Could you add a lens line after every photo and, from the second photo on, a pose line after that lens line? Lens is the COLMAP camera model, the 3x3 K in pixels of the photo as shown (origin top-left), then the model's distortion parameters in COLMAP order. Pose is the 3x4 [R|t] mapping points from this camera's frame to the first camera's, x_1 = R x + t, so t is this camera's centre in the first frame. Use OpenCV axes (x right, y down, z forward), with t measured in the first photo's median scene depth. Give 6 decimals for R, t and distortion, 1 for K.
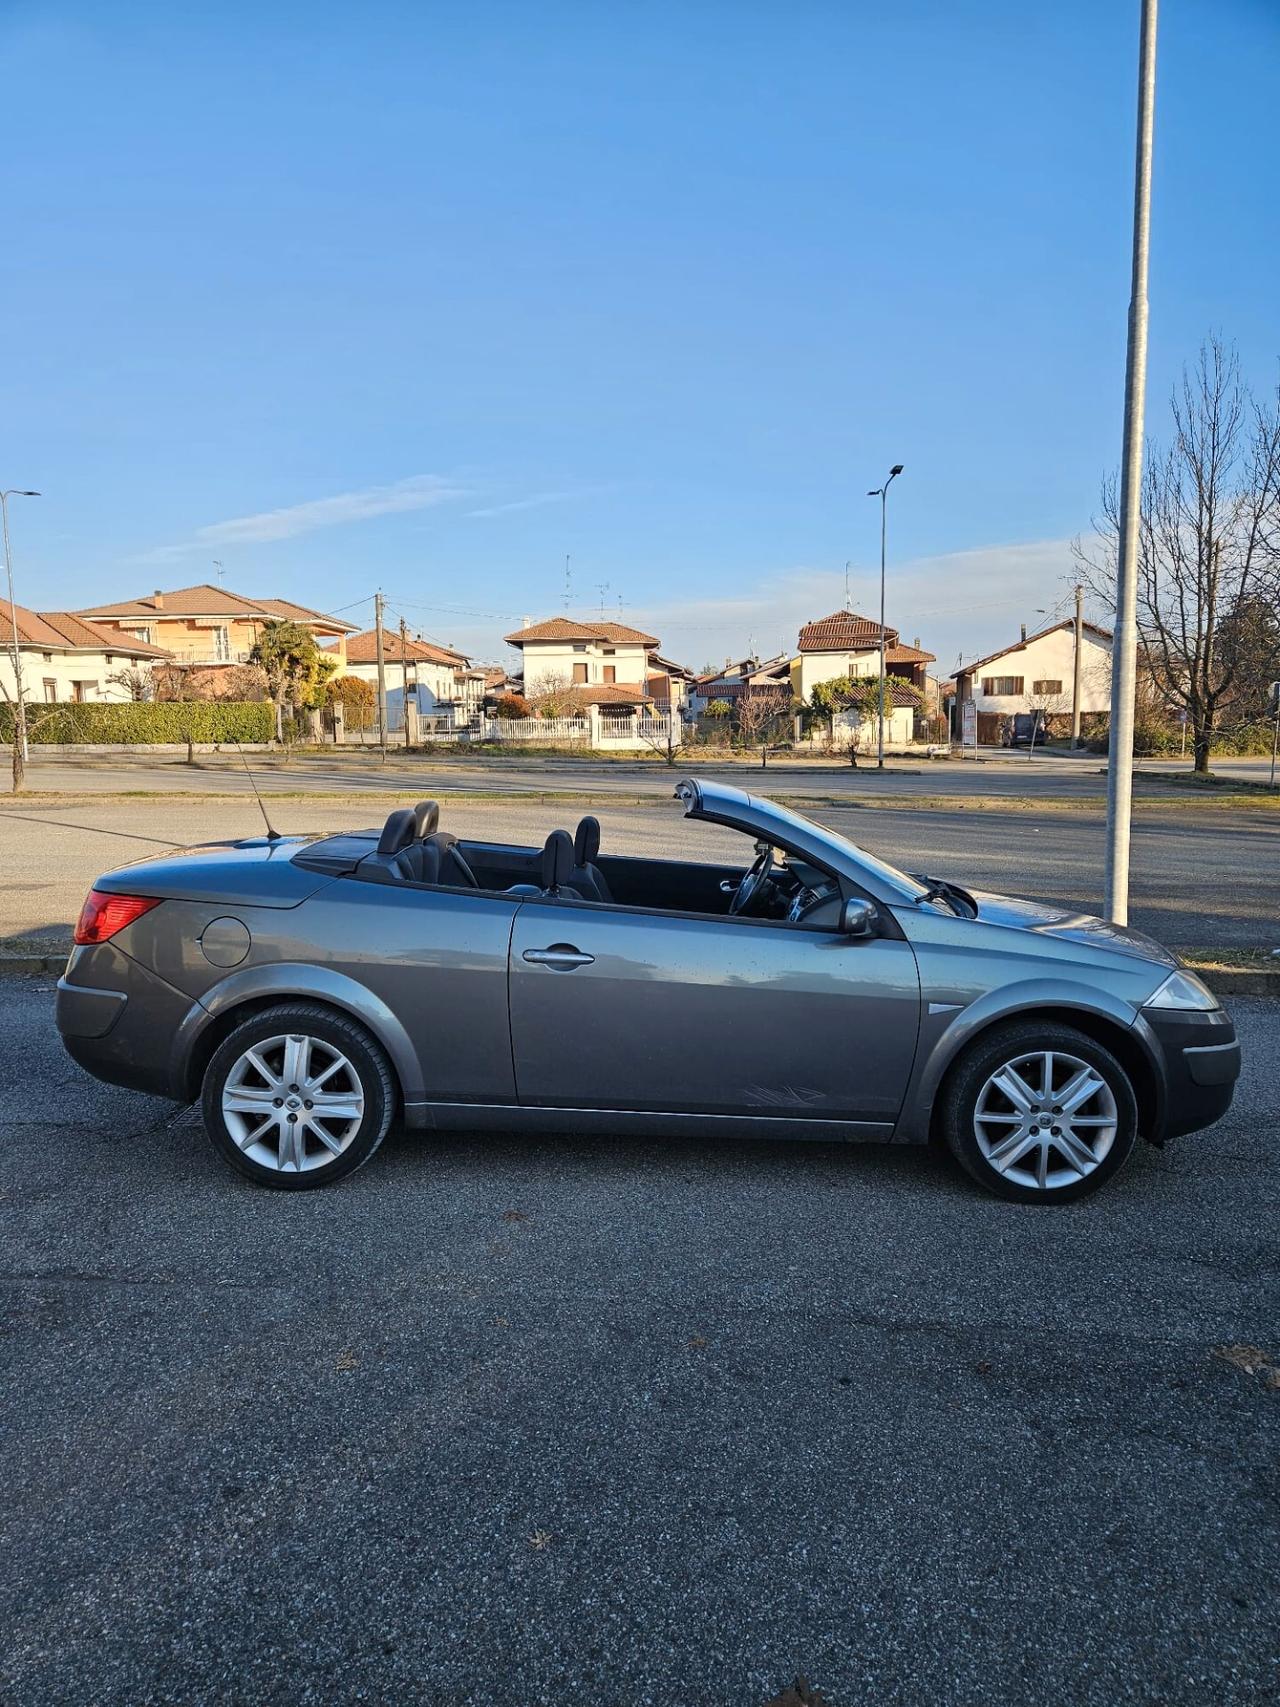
lens RADIAL K [[1122.7, 0, 643.2], [0, 1122.7, 869.9], [0, 0, 1]] dist [0.070262, -0.053224]
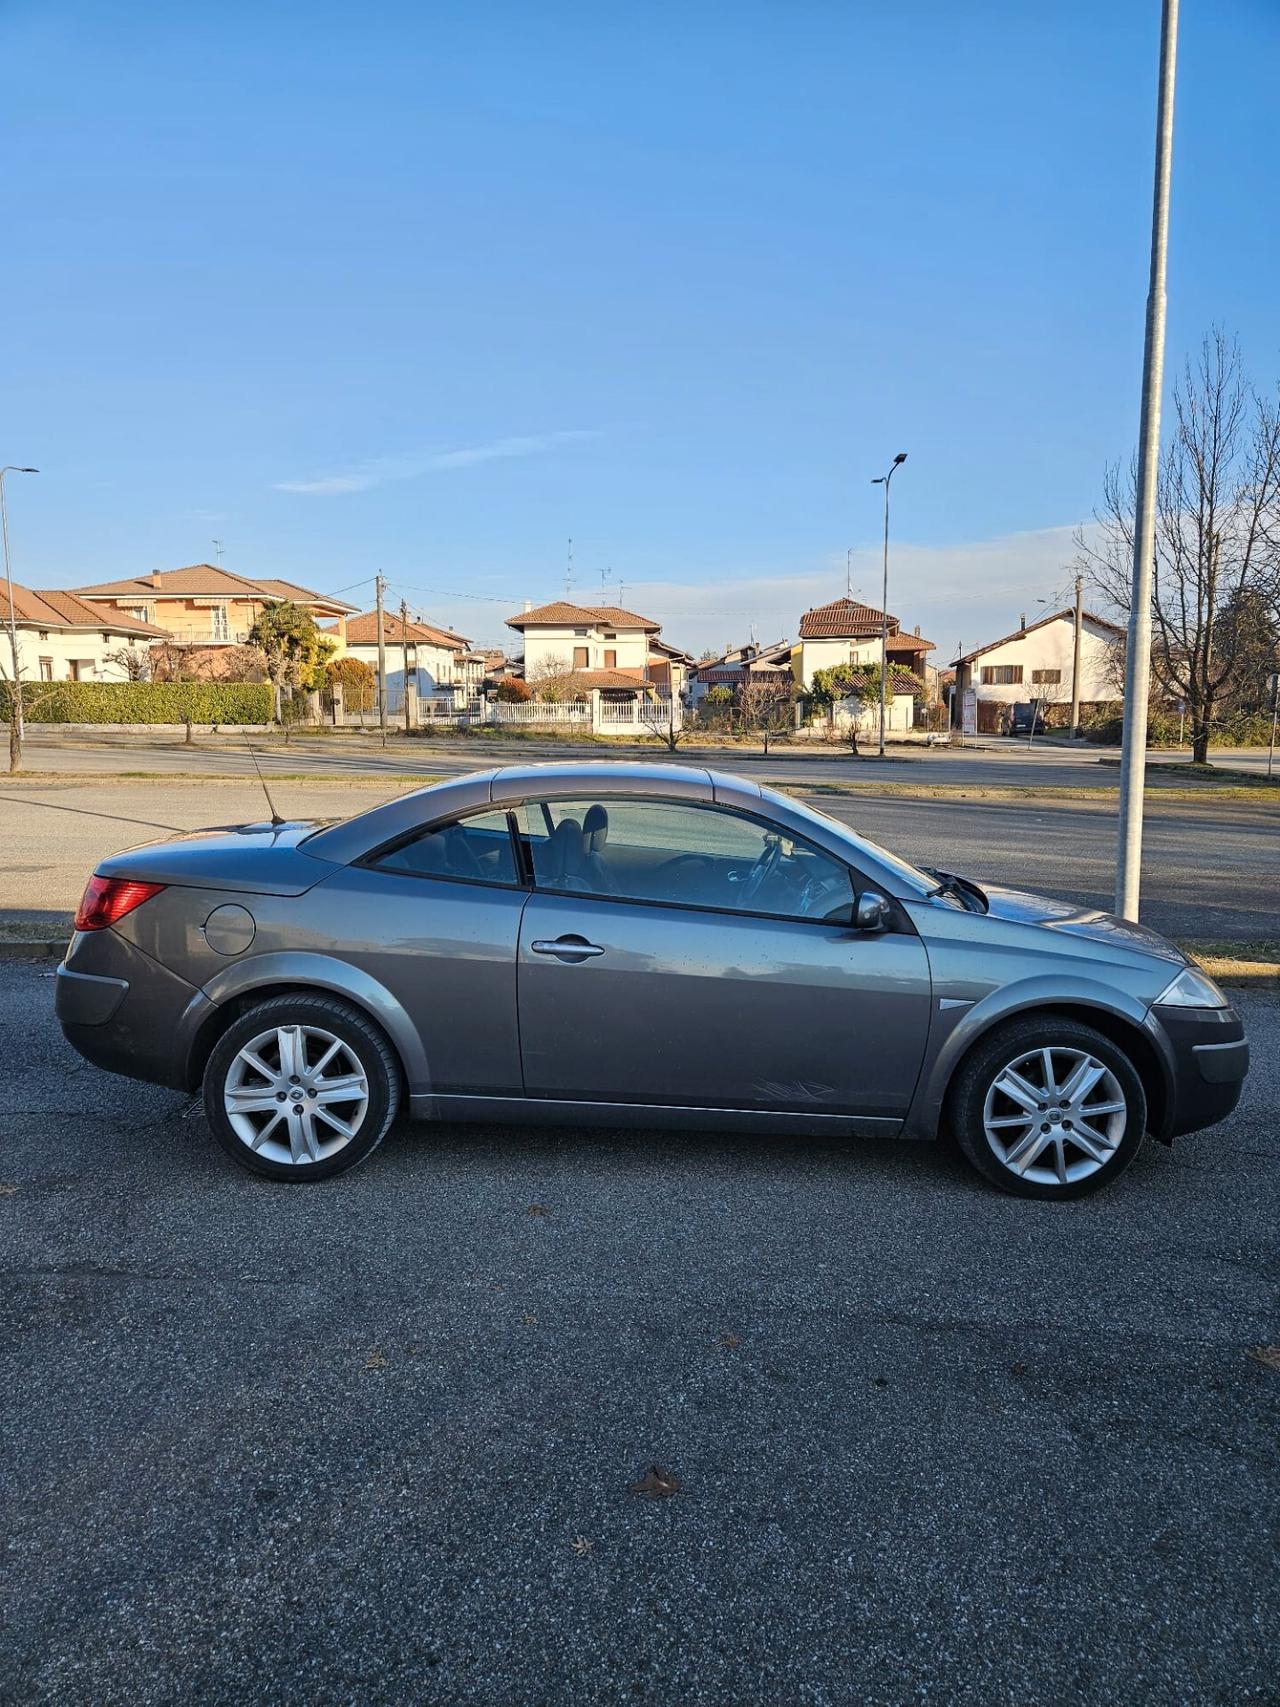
lens RADIAL K [[1122.7, 0, 656.5], [0, 1122.7, 858.5], [0, 0, 1]] dist [0.070262, -0.053224]
pose [[0.999876, 0.008531, 0.013222, -0.003507], [-0.008572, 0.999959, 0.003067, -0.000826], [-0.013196, -0.003180, 0.999908, 0.001254]]
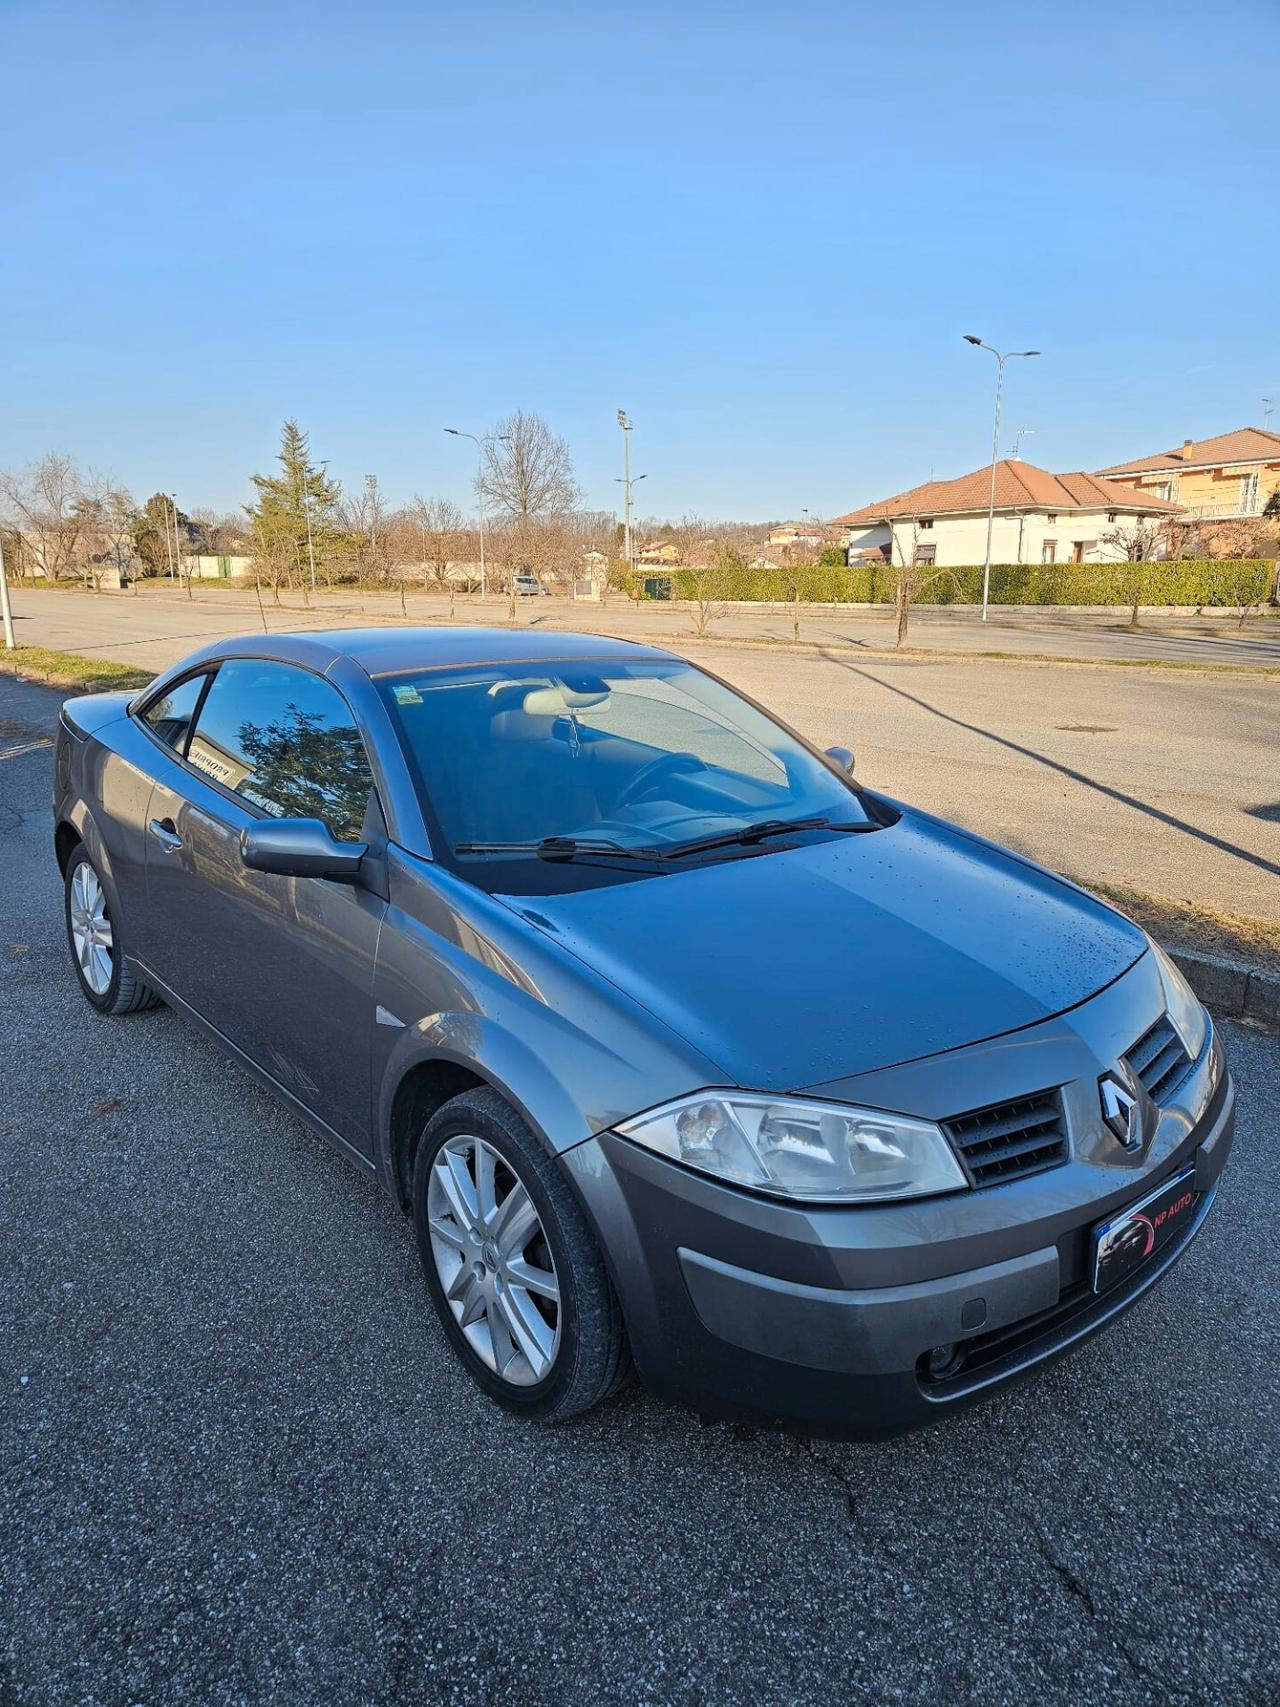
lens RADIAL K [[1122.7, 0, 636.6], [0, 1122.7, 852.5], [0, 0, 1]] dist [0.070262, -0.053224]
pose [[0.656521, 0.181192, -0.732223, 0.106717], [-0.105433, 0.983235, 0.148773, -0.010467], [0.746903, -0.020472, 0.664617, 0.093652]]
